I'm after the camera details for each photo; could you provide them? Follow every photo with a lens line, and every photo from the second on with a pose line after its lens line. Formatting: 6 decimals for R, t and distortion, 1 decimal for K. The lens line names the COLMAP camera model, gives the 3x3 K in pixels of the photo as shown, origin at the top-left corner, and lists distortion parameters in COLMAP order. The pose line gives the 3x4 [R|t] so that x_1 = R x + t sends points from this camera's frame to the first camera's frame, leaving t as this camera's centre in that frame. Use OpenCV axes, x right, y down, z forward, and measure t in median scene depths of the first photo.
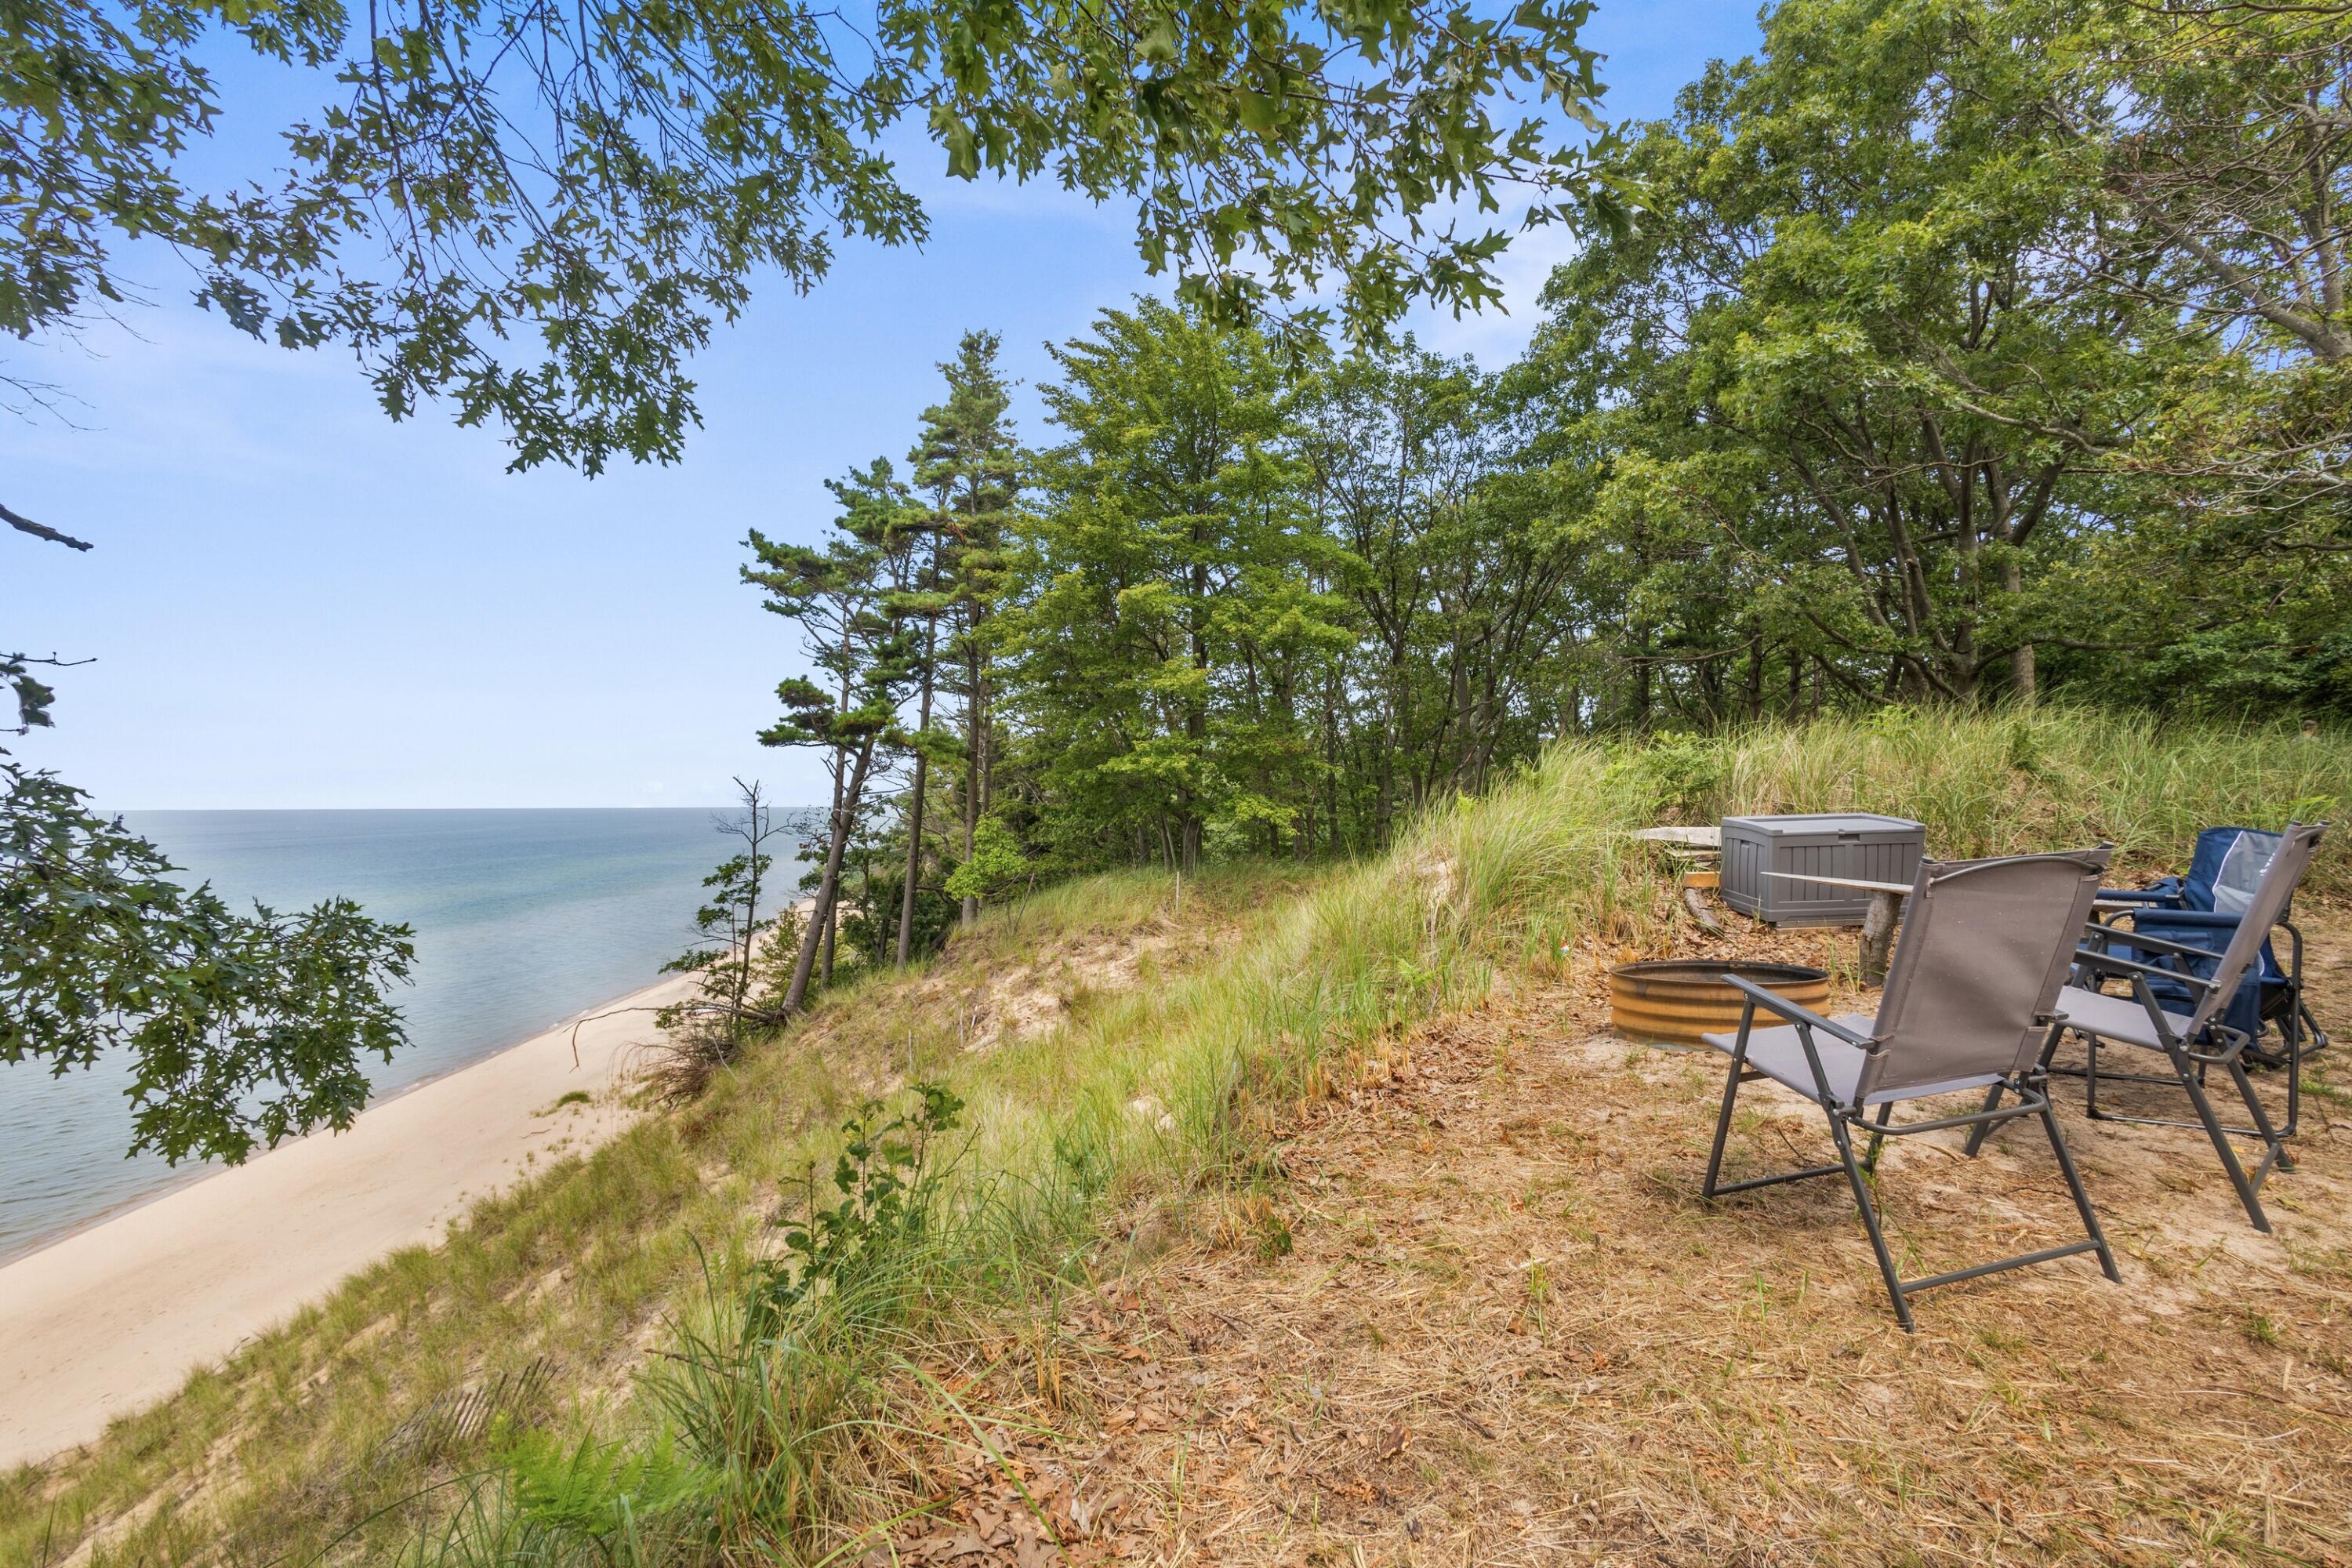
lens RADIAL K [[1062.9, 0, 1174.0], [0, 1062.9, 793.2], [0, 0, 1]] dist [0.007333, 0.000168]
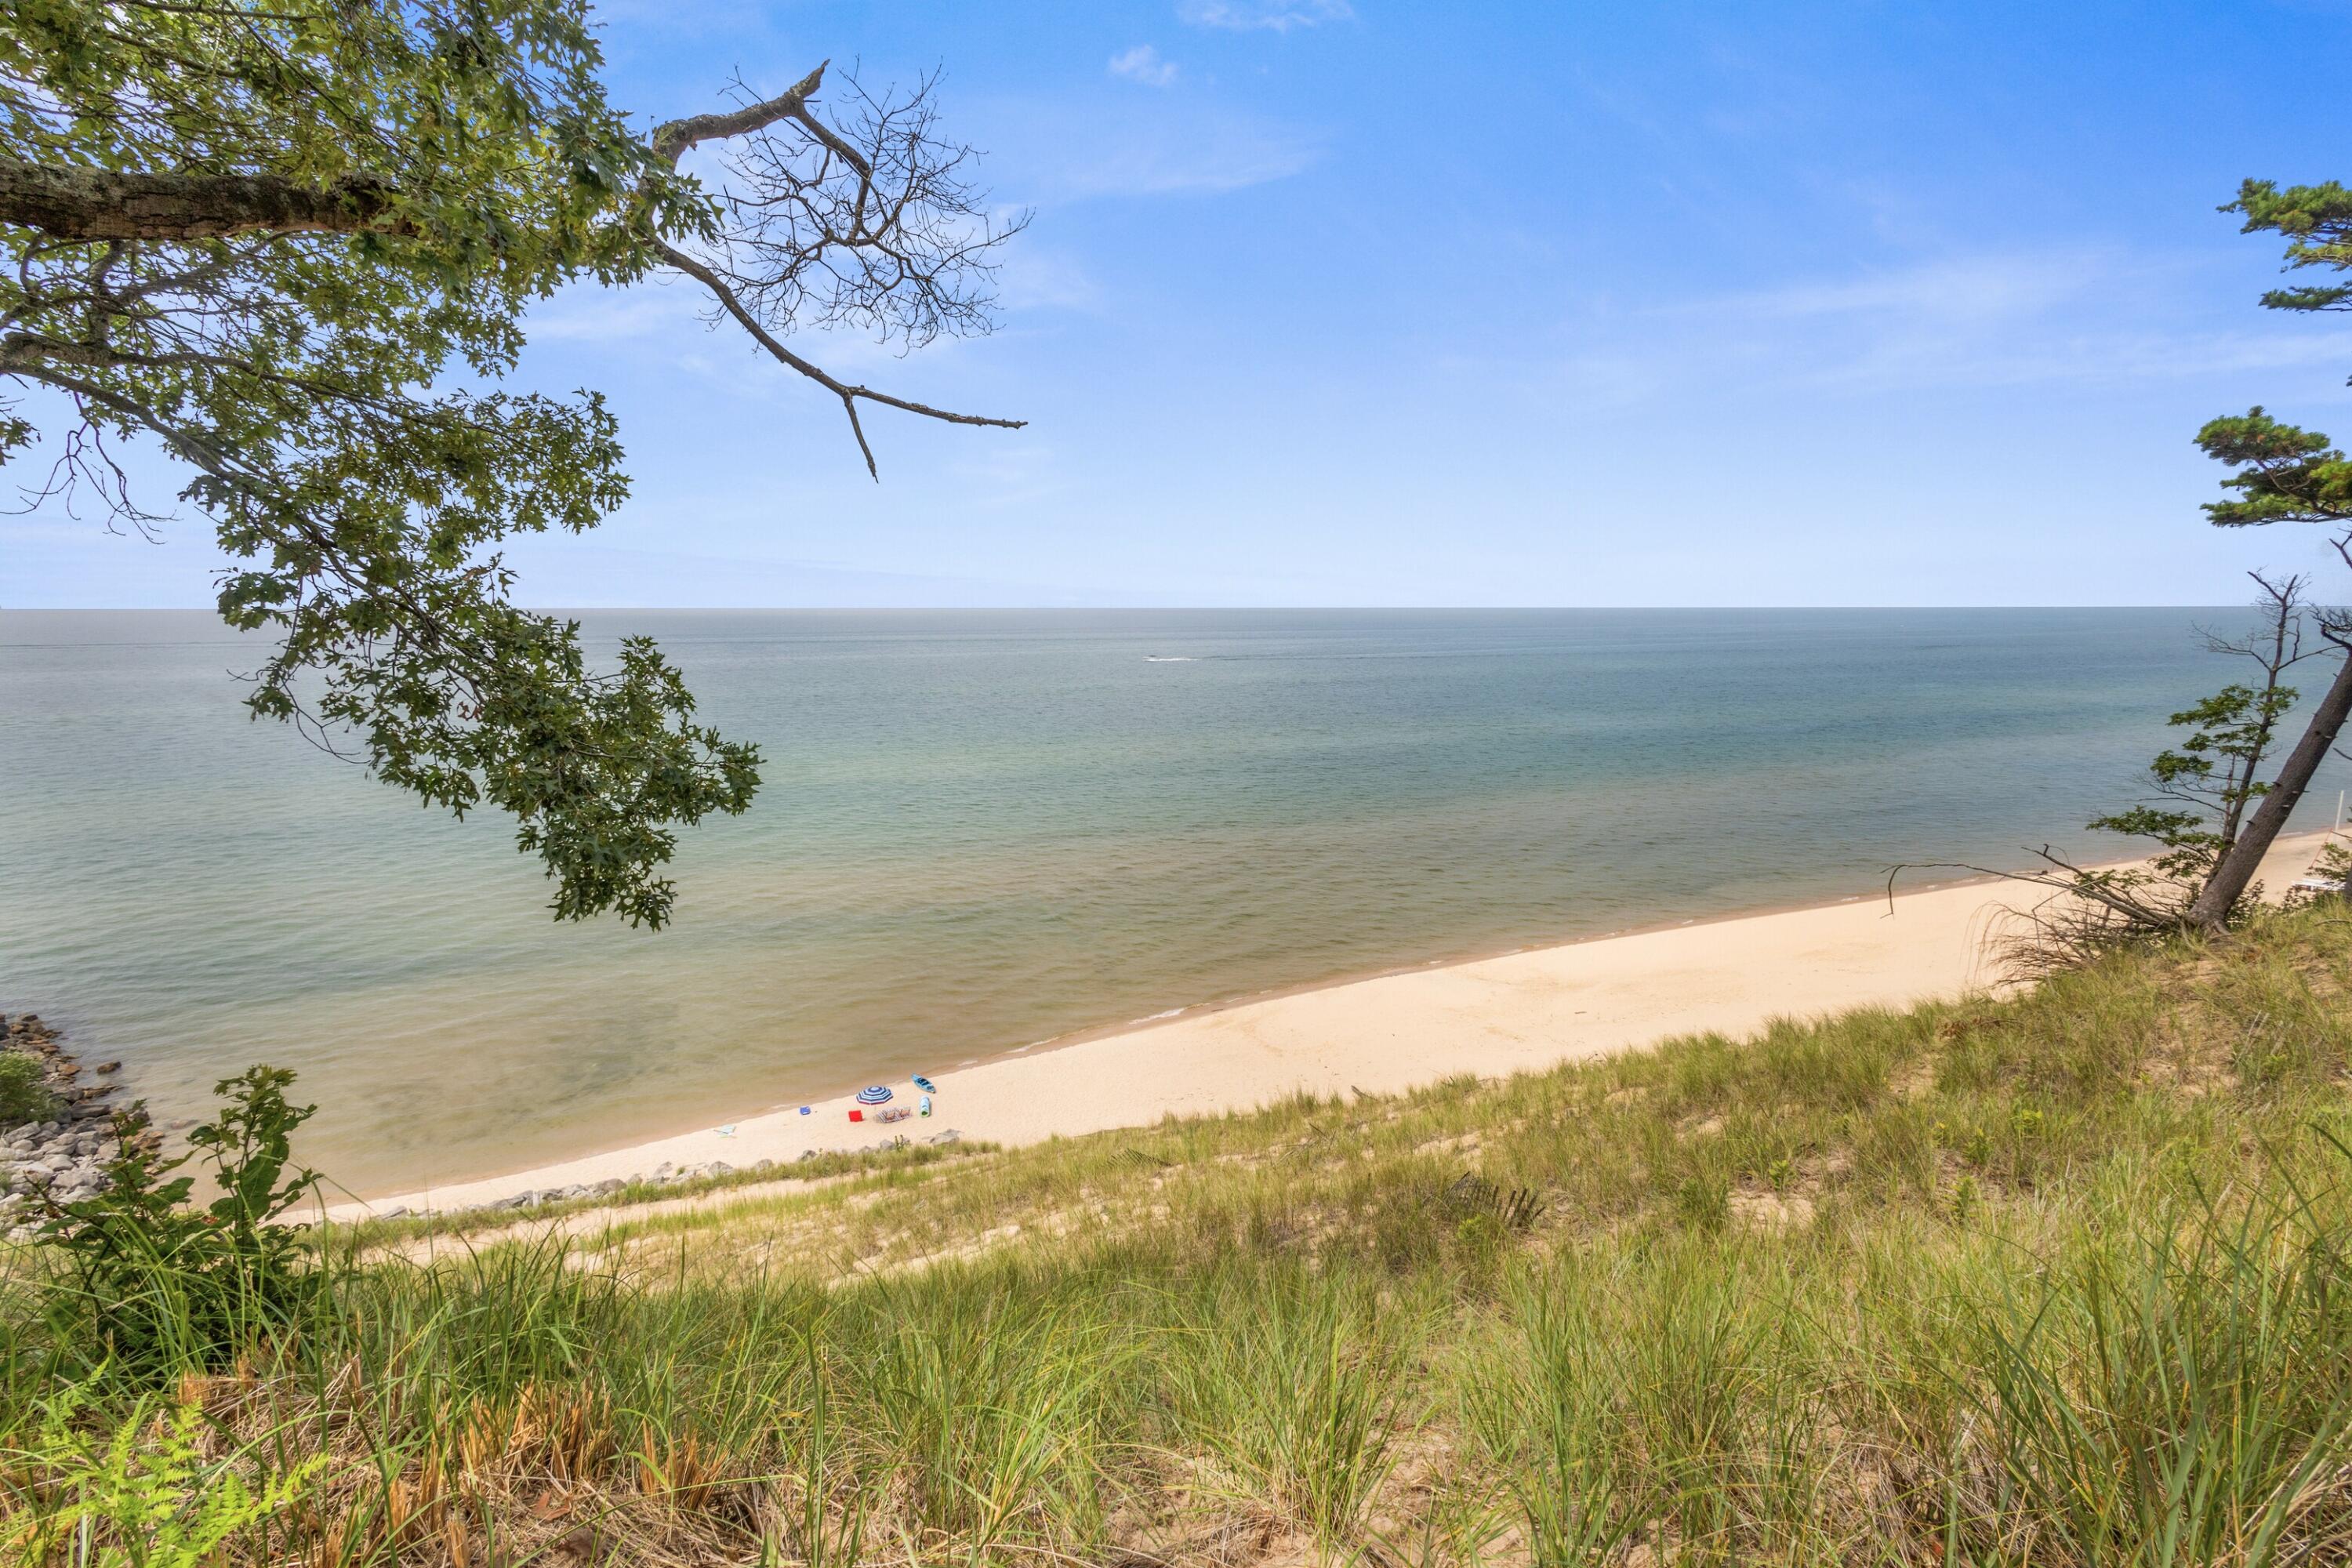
lens RADIAL K [[1062.9, 0, 1189.6], [0, 1062.9, 786.7], [0, 0, 1]] dist [0.007333, 0.000168]
pose [[0.309189, 0.162501, -0.937014, 0.070677], [0.006911, 0.984883, 0.173083, -0.004972], [0.950975, -0.059991, 0.303392, 0.176064]]
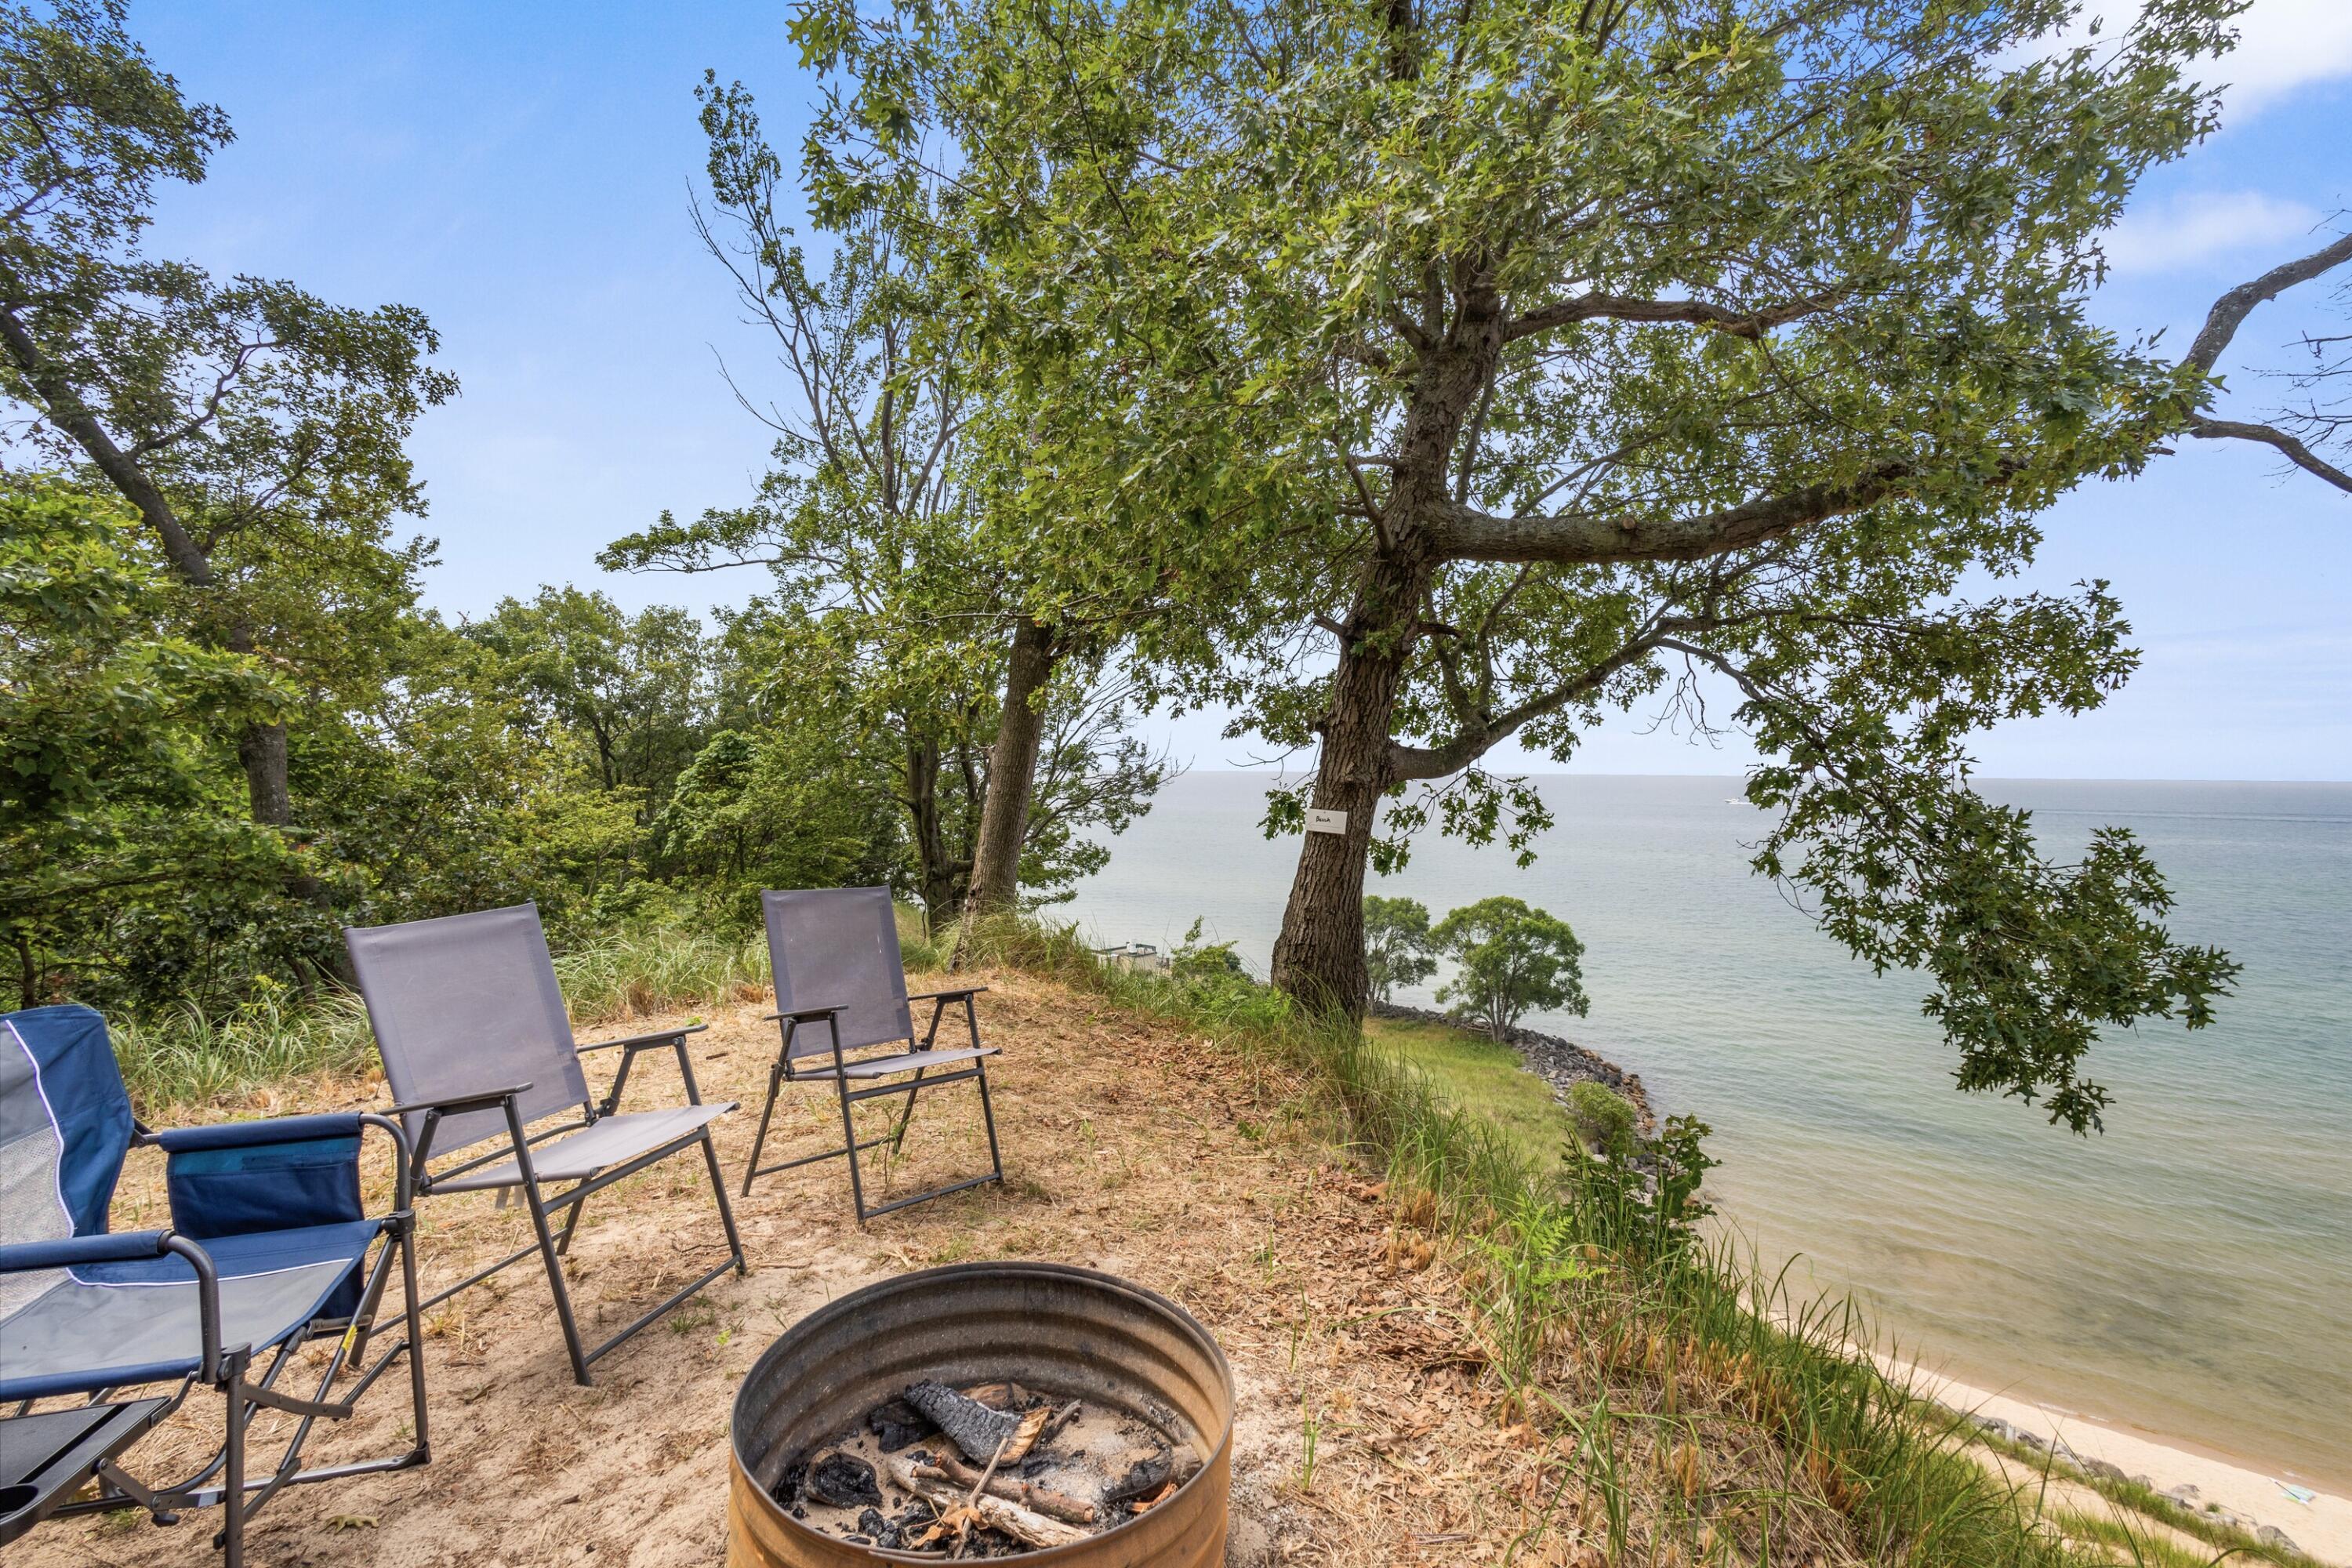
lens RADIAL K [[1062.9, 0, 1185.2], [0, 1062.9, 789.0], [0, 0, 1]] dist [0.007333, 0.000168]
pose [[-0.807024, 0.013044, -0.590374, 0.095462], [0.003812, 0.999850, 0.016880, -0.010141], [0.590506, 0.011372, -0.806953, 0.198413]]
